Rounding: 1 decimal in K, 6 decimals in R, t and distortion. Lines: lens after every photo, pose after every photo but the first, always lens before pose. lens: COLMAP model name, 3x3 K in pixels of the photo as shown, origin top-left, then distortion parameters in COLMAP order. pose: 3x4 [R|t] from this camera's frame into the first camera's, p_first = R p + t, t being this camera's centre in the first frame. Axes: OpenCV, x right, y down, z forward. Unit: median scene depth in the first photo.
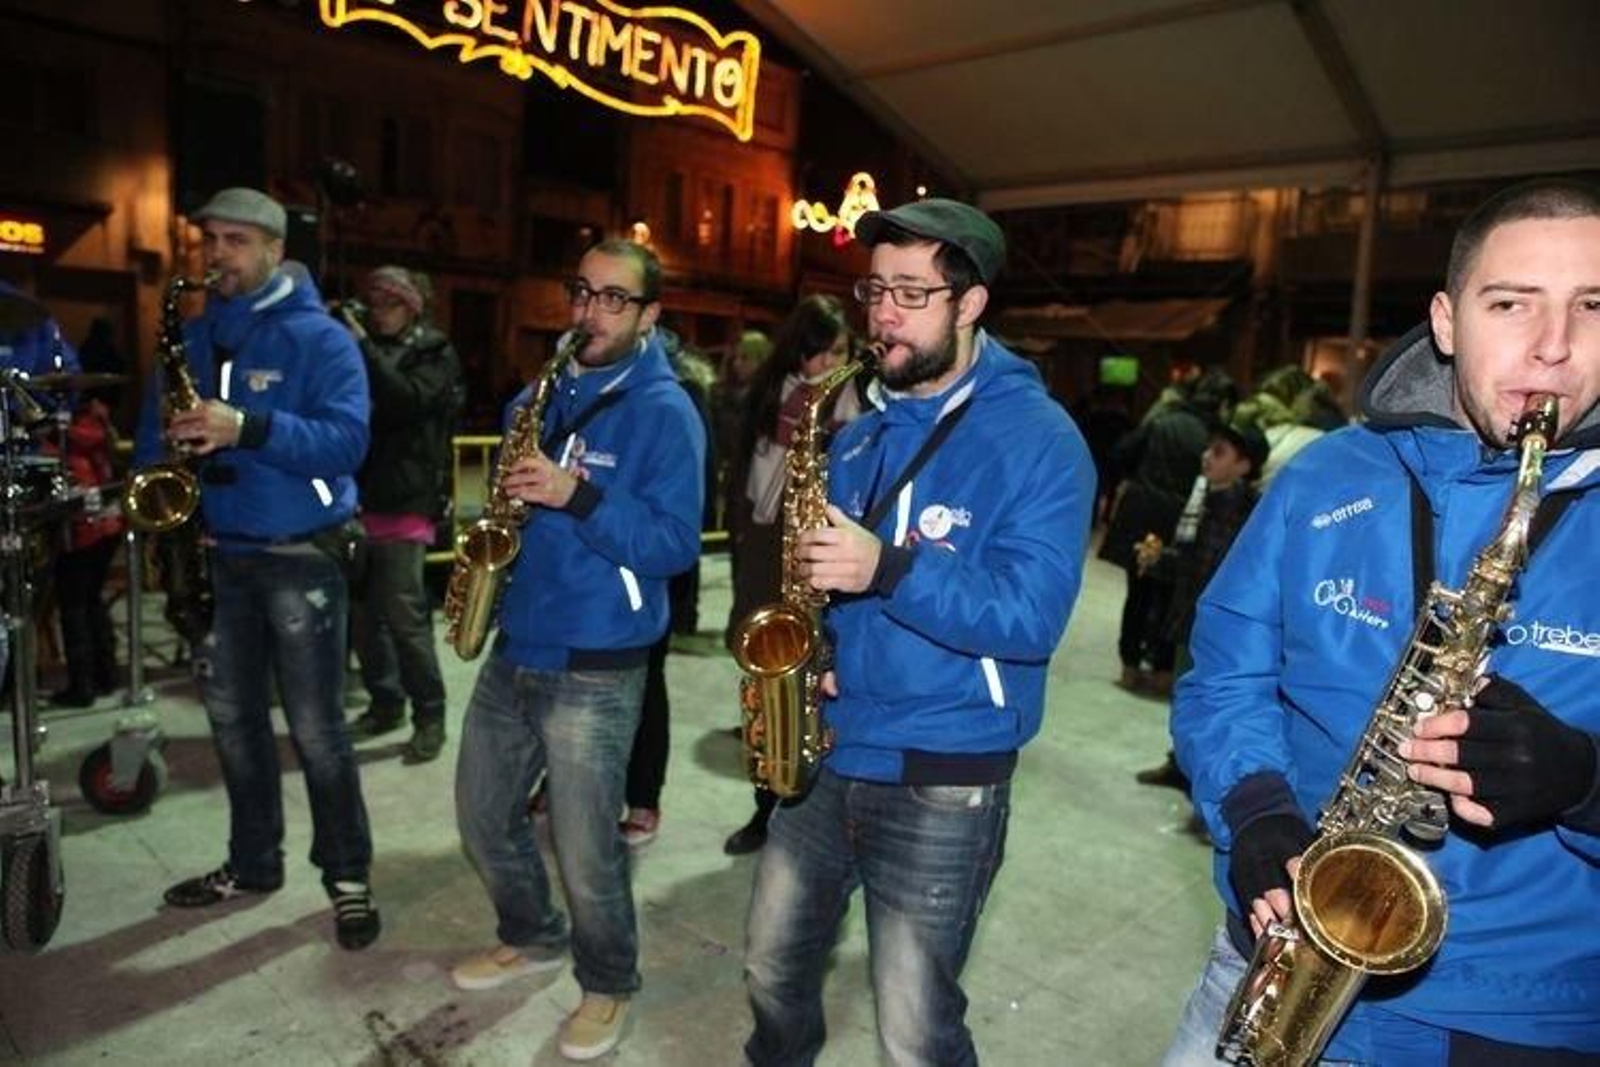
lens RADIAL K [[1115.4, 0, 801.3], [0, 1115.4, 534.1], [0, 0, 1]] dist [-0.002221, -0.000304]
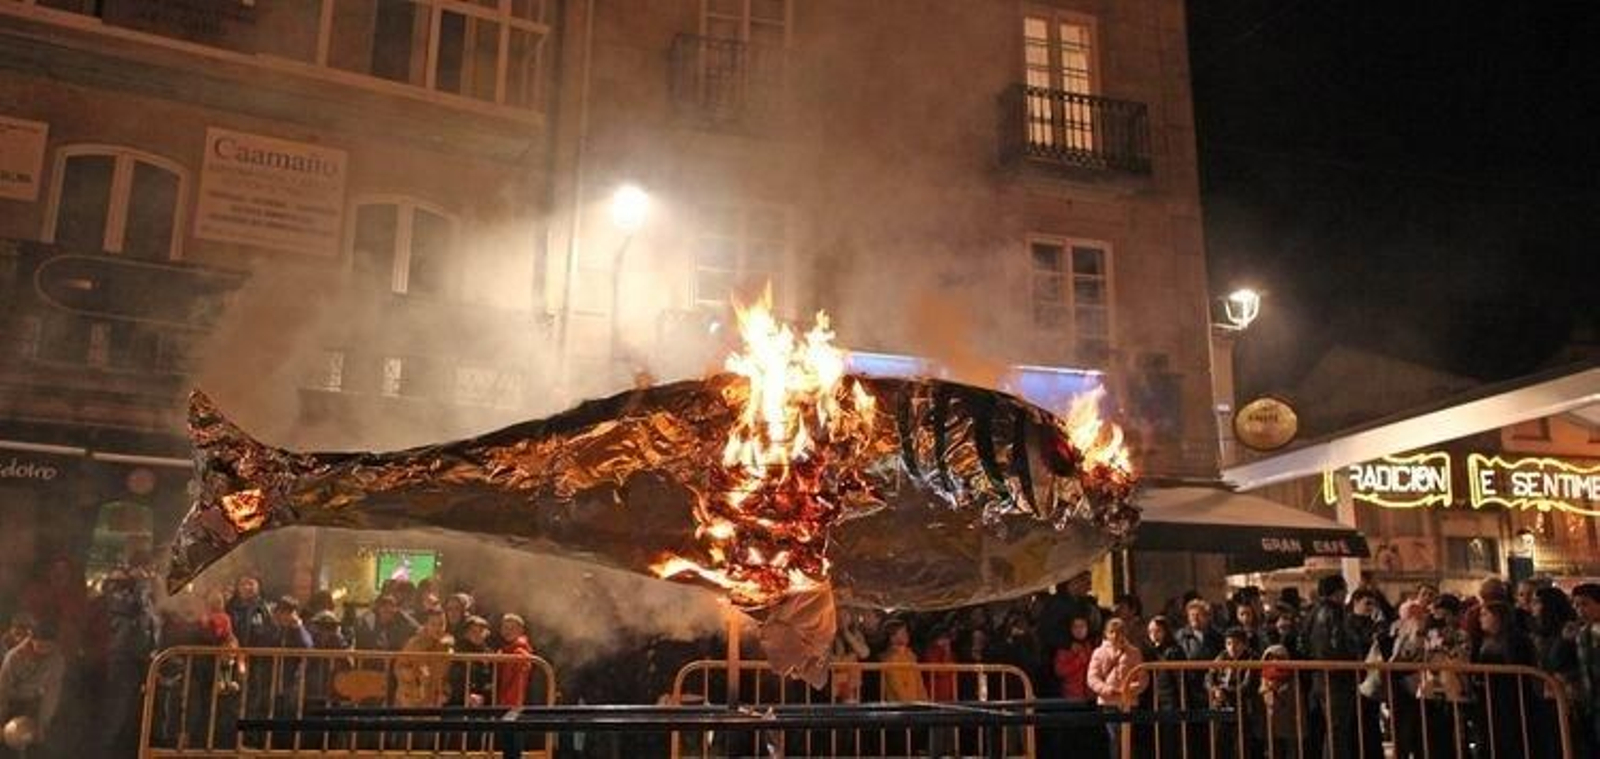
lens RADIAL K [[1219.9, 0, 797.9], [0, 1219.9, 385.5], [0, 0, 1]] dist [-0.032712, 0.006682]
pose [[0.826338, -0.160217, -0.539903, -0.132859], [-0.044118, 0.937317, -0.345674, 0.264375], [0.561443, 0.309463, 0.767473, -1.757490]]
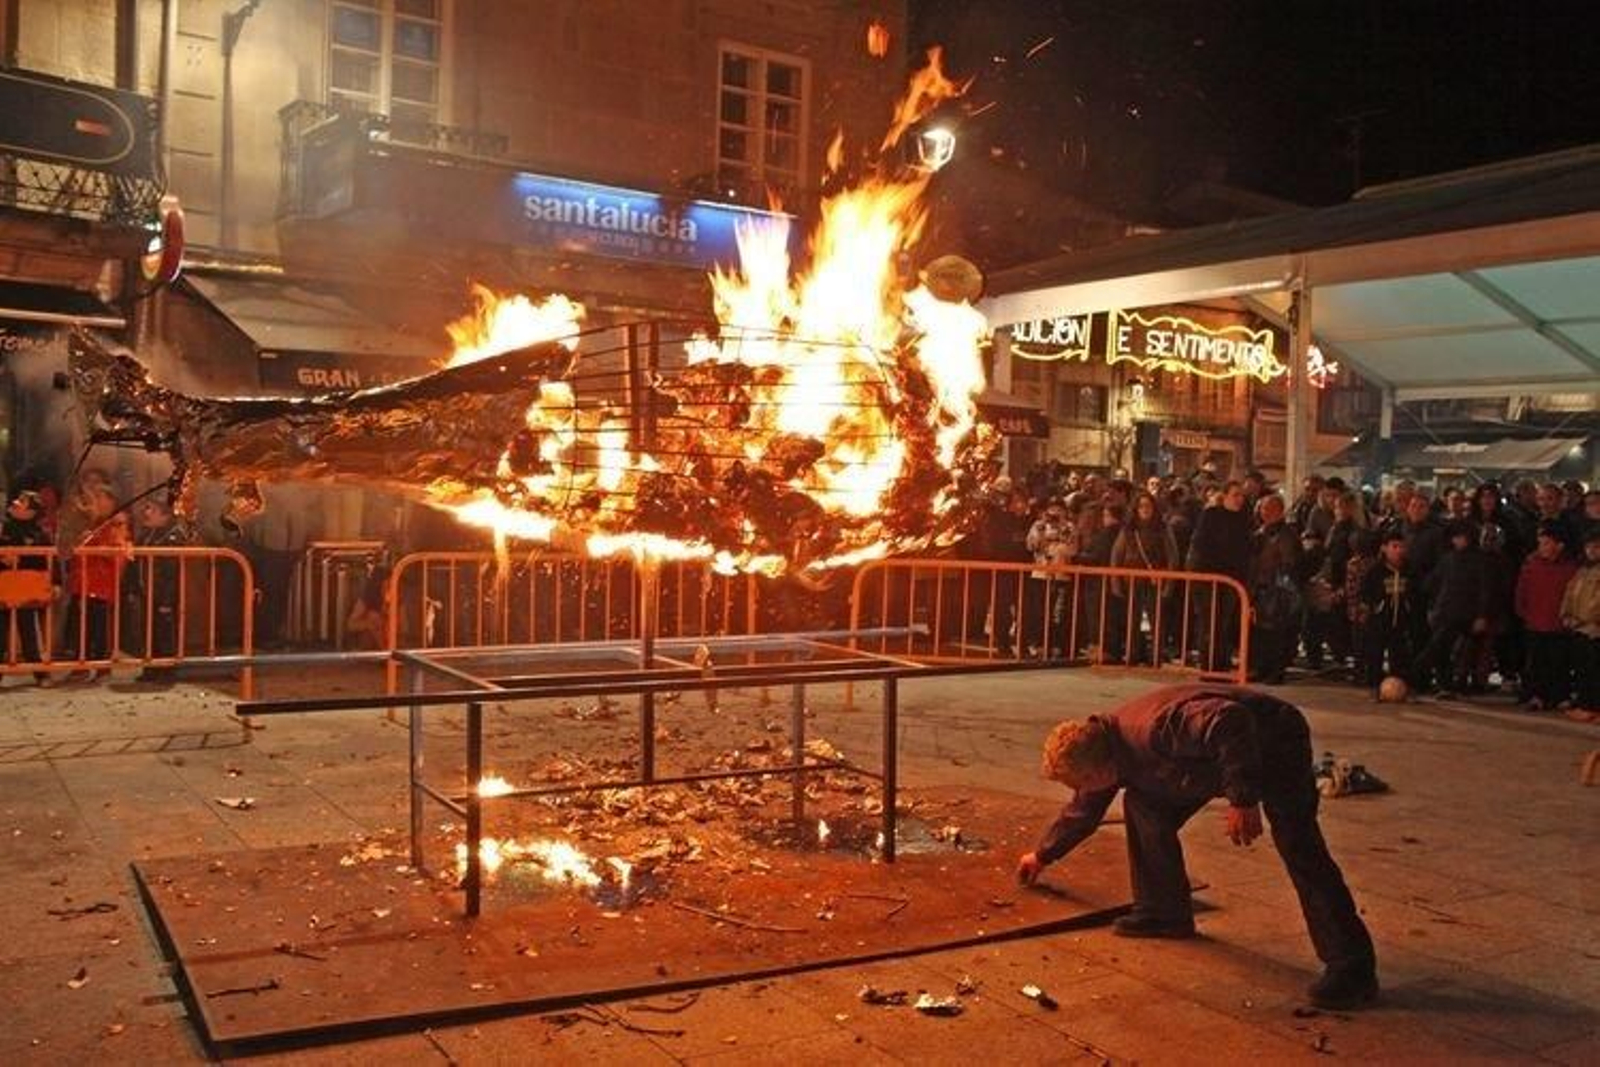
lens RADIAL K [[1493.6, 0, 802.1], [0, 1493.6, 534.8], [0, 0, 1]] dist [-0.067268, 0.000000]
pose [[0.967037, -0.010201, -0.254432, -0.201314], [-0.017987, 0.993965, -0.108216, 0.240096], [0.254000, 0.109225, 0.961017, -1.902774]]
